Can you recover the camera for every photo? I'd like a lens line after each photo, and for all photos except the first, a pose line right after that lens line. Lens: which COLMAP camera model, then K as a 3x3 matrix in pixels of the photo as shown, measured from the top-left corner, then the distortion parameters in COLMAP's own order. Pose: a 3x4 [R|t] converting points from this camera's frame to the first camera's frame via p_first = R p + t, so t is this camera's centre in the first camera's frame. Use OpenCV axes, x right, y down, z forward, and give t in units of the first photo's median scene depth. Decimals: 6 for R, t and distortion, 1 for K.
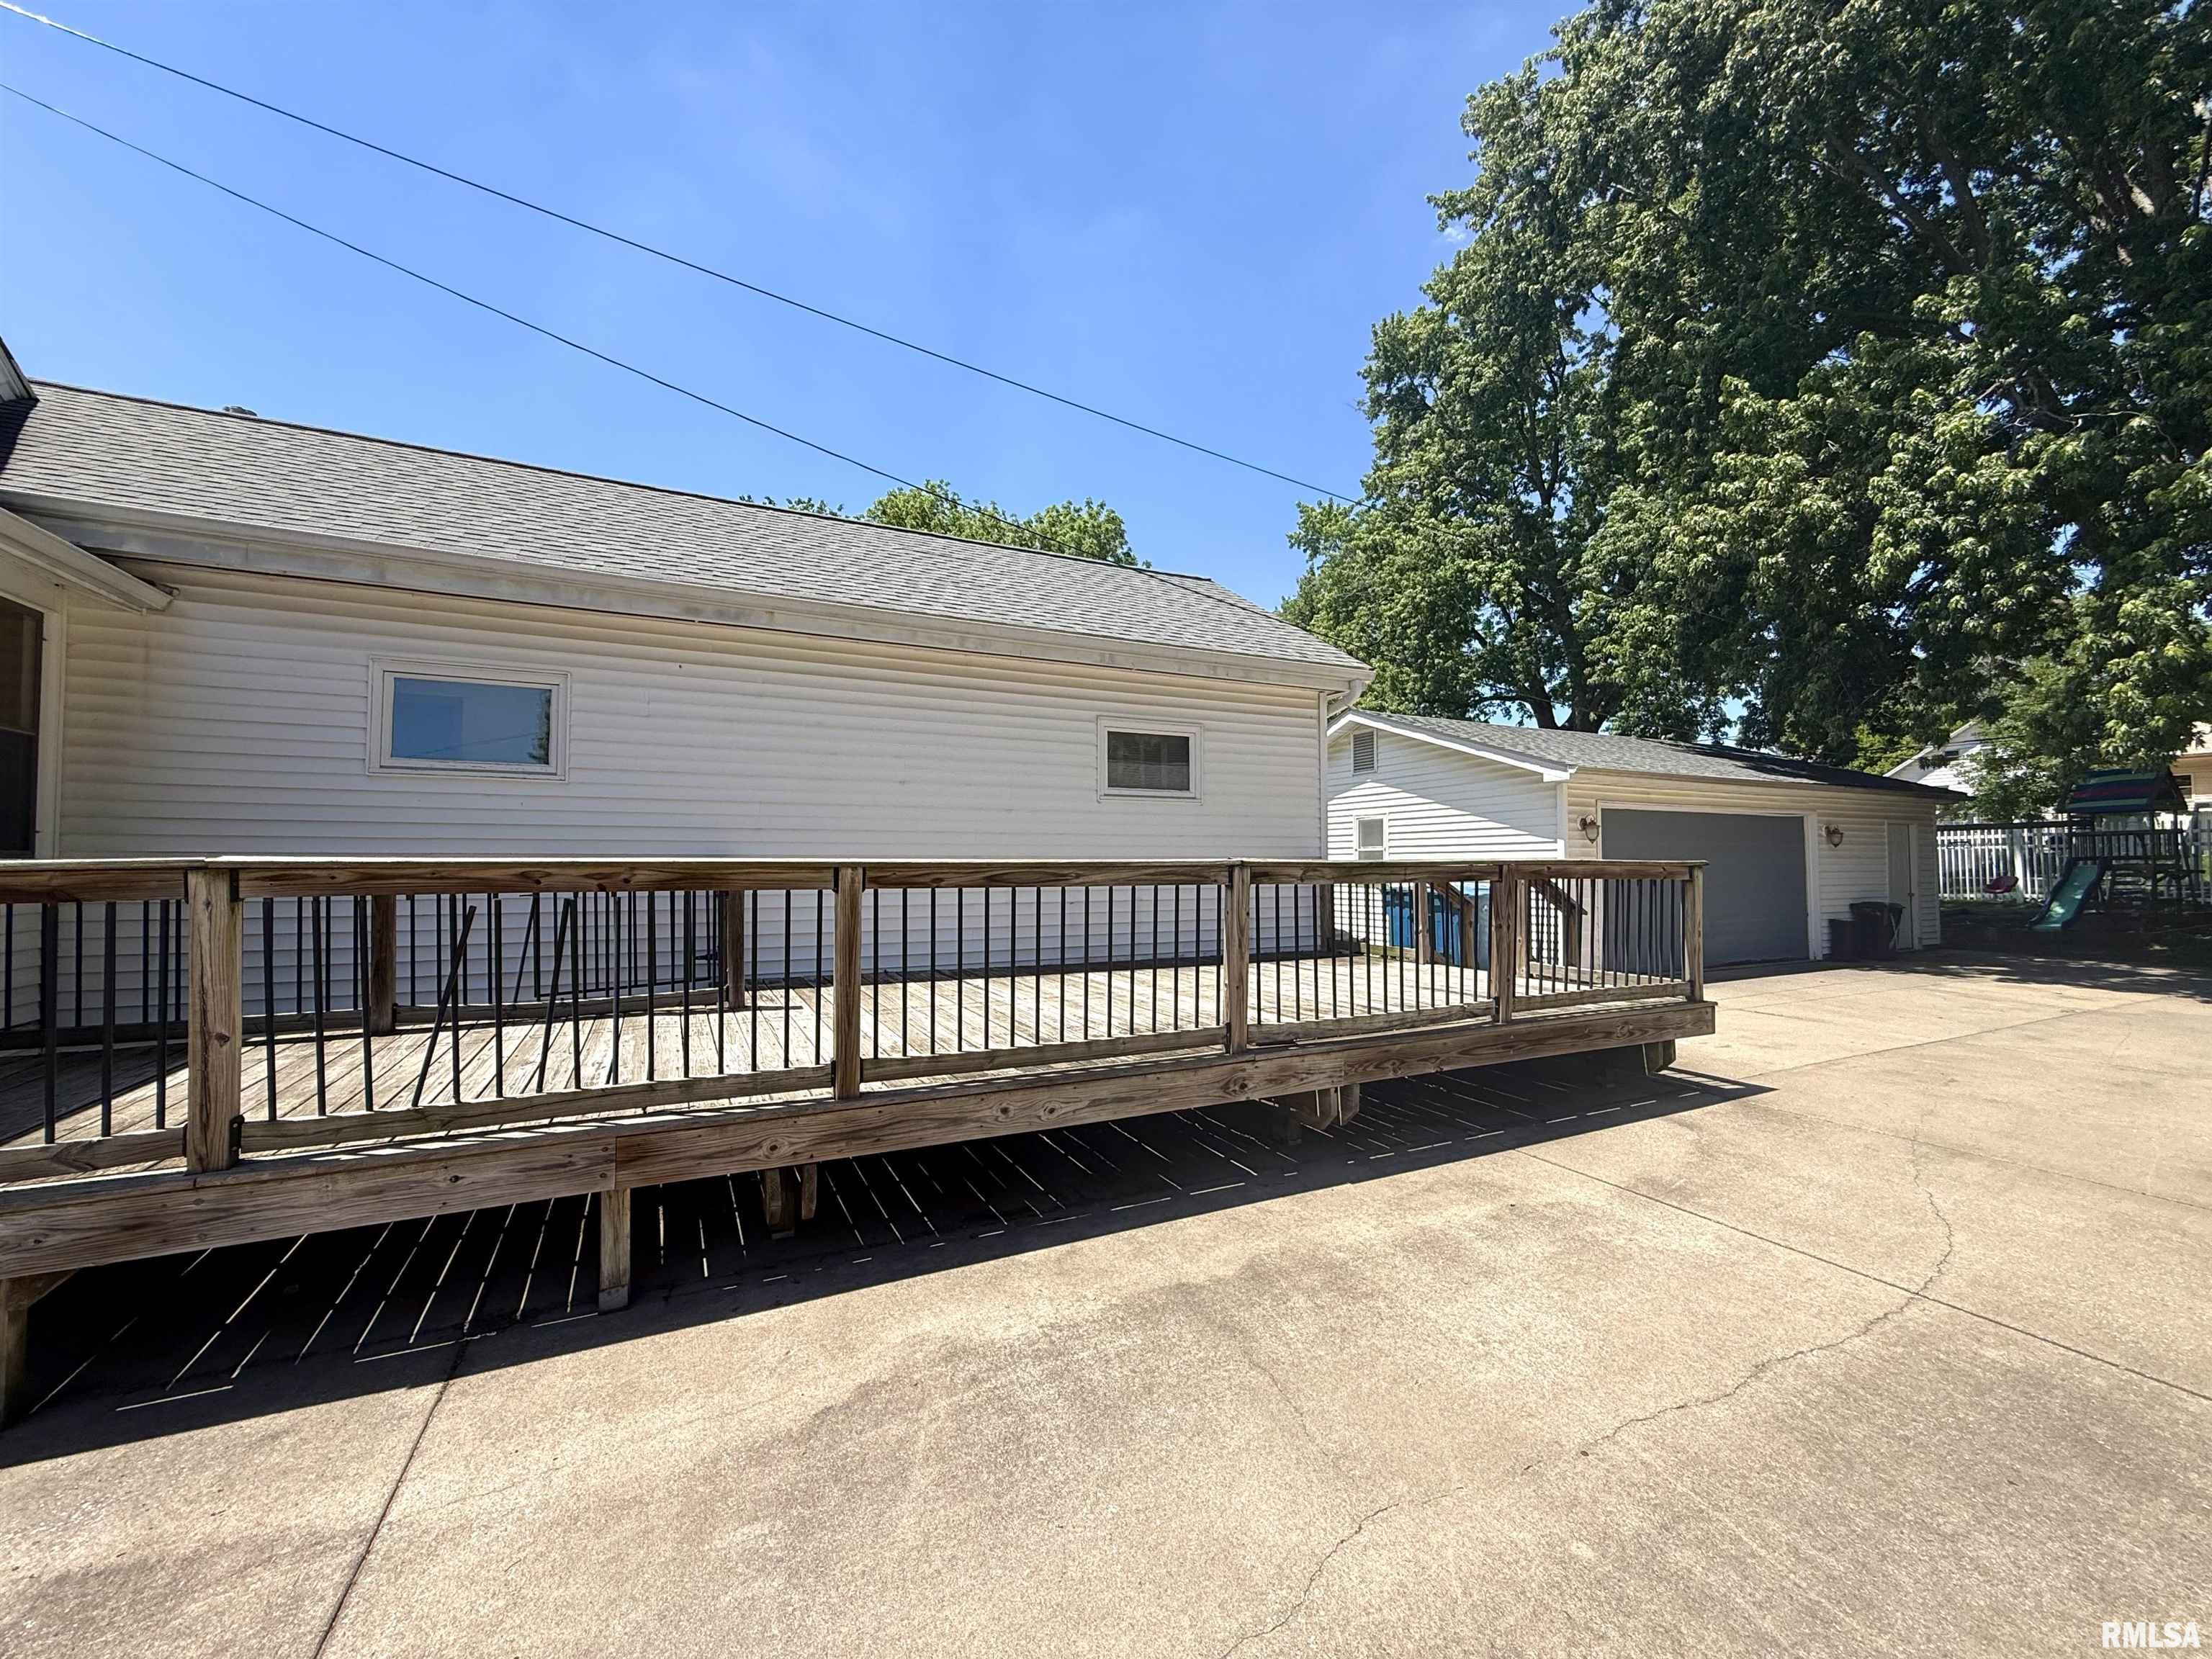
lens RADIAL K [[881.7, 0, 1101.1], [0, 881.7, 832.2], [0, 0, 1]] dist [-0.000056, 0.000186]
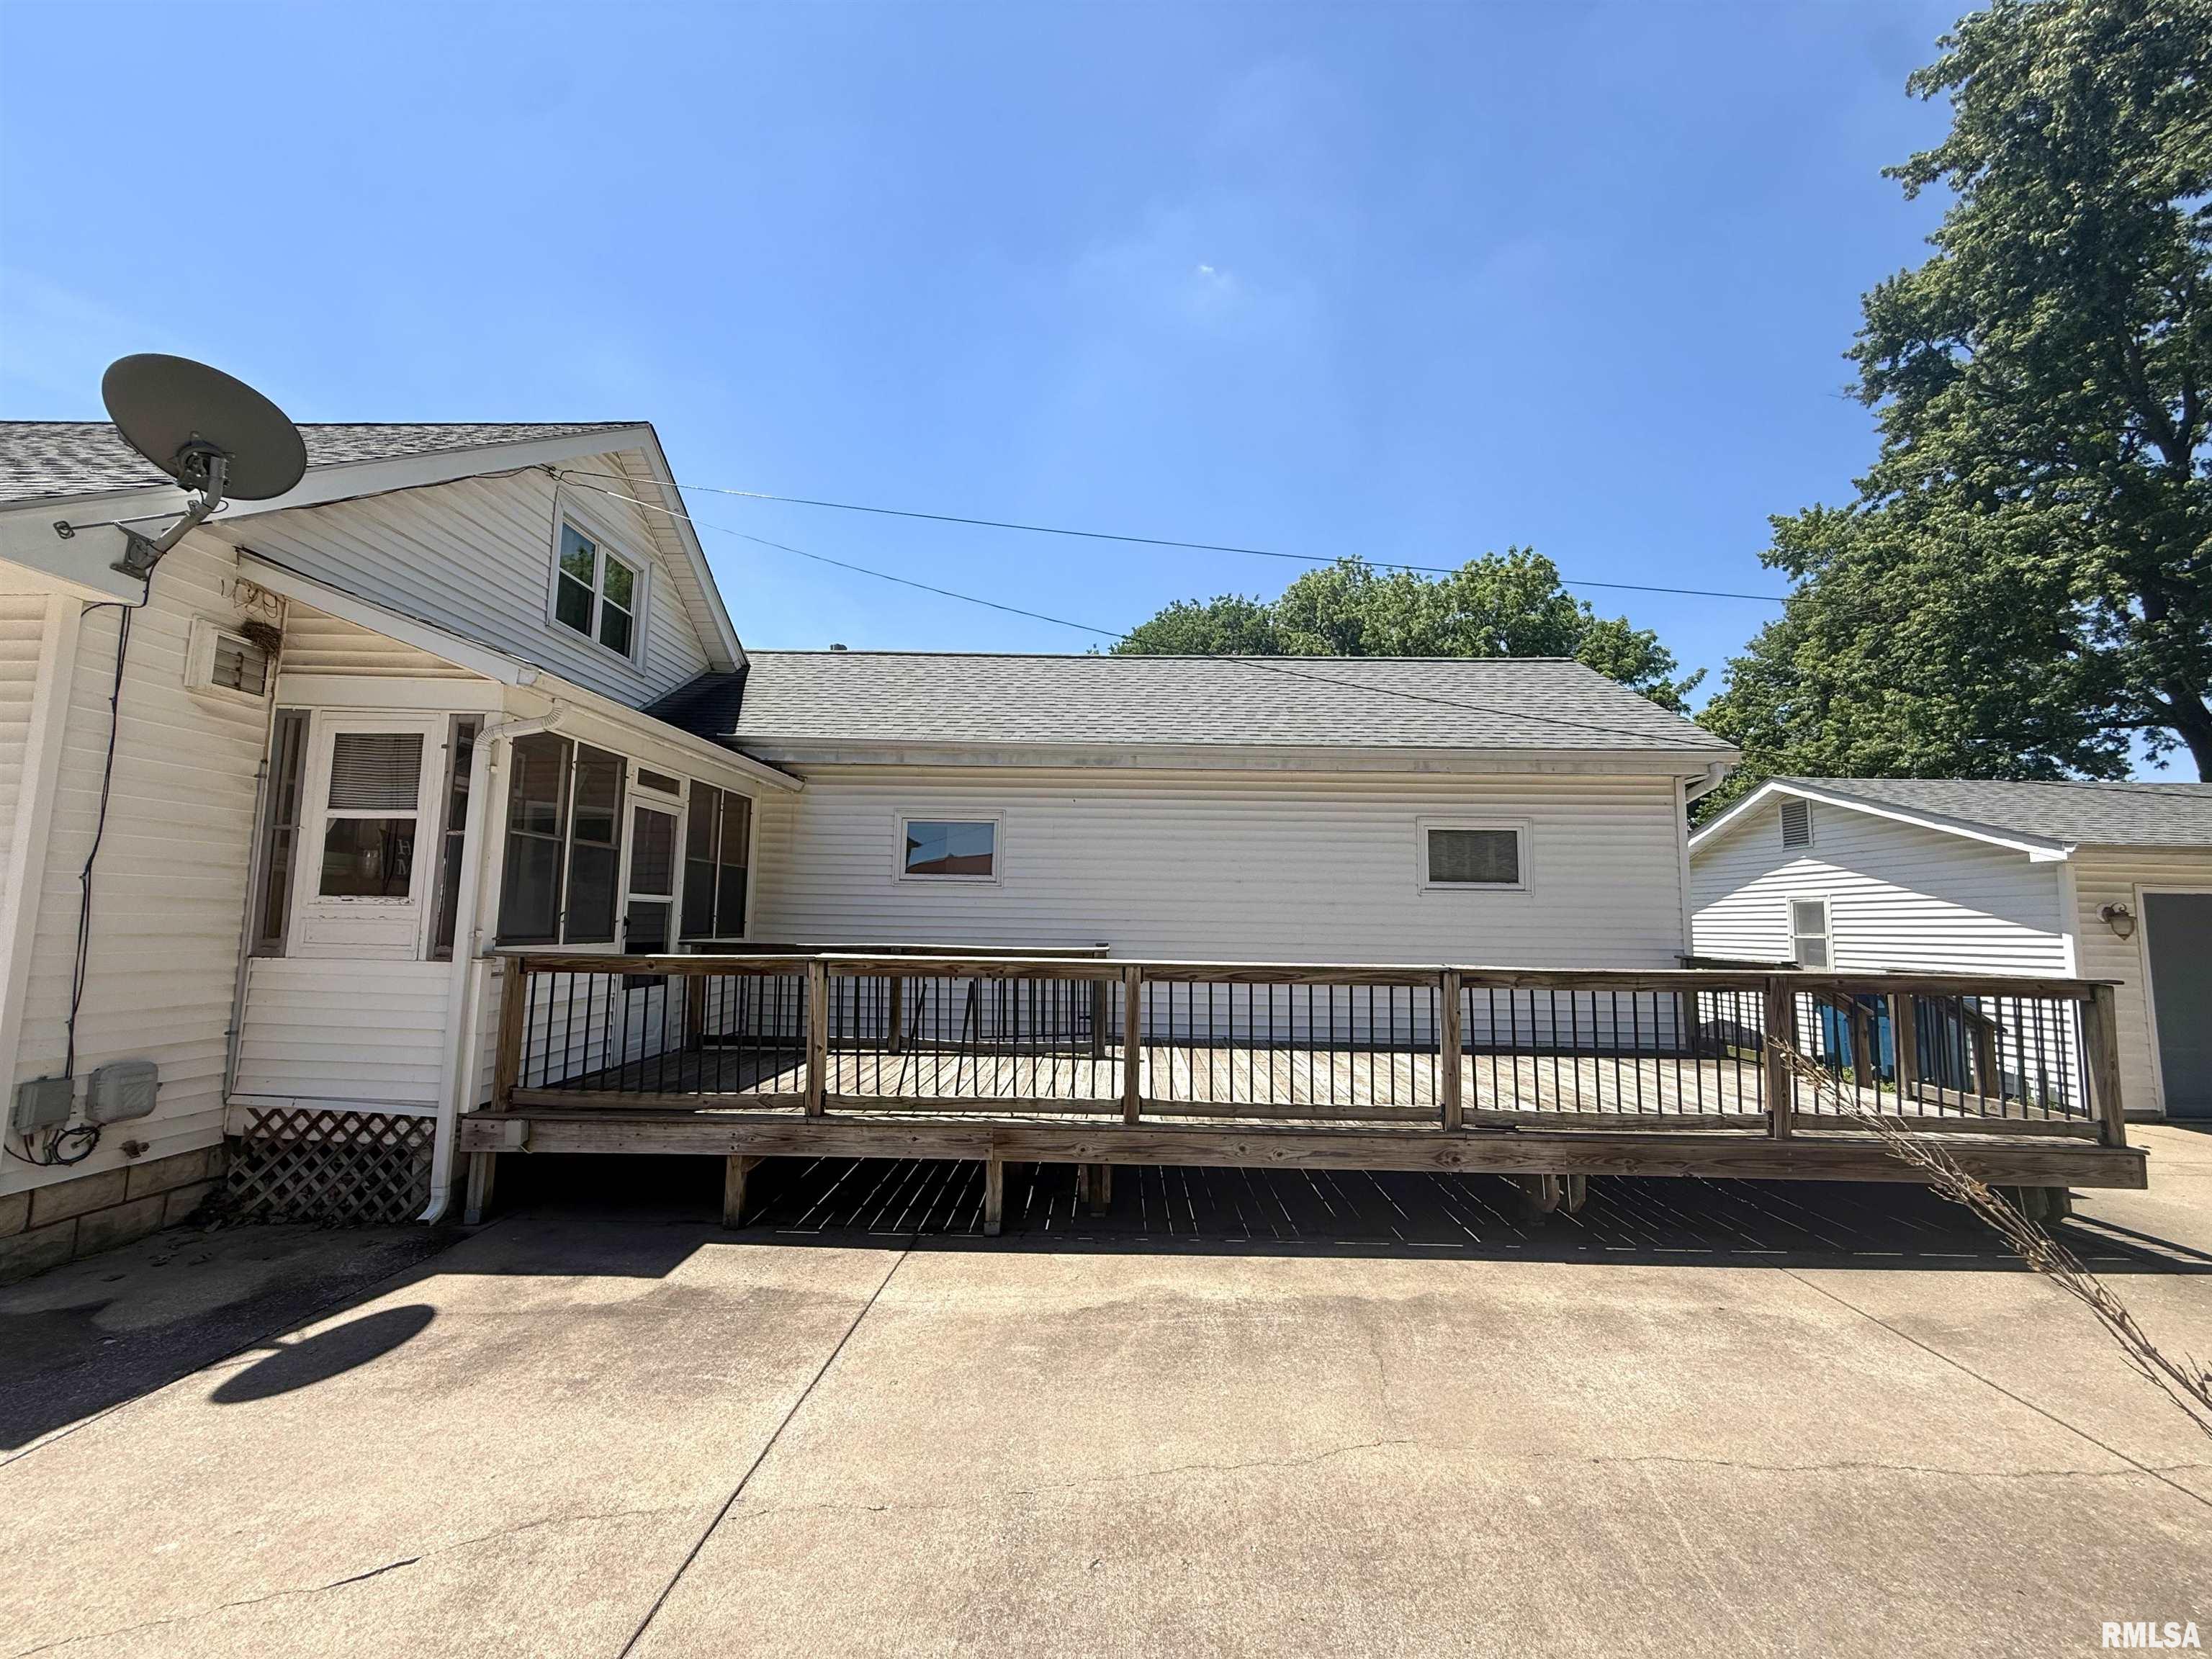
lens RADIAL K [[881.7, 0, 1101.1], [0, 881.7, 832.2], [0, 0, 1]] dist [-0.000056, 0.000186]
pose [[0.886913, -0.032513, -0.460791, 0.232135], [-0.000838, 0.997405, -0.071989, -0.050928], [0.461936, 0.064234, 0.884584, -0.231437]]
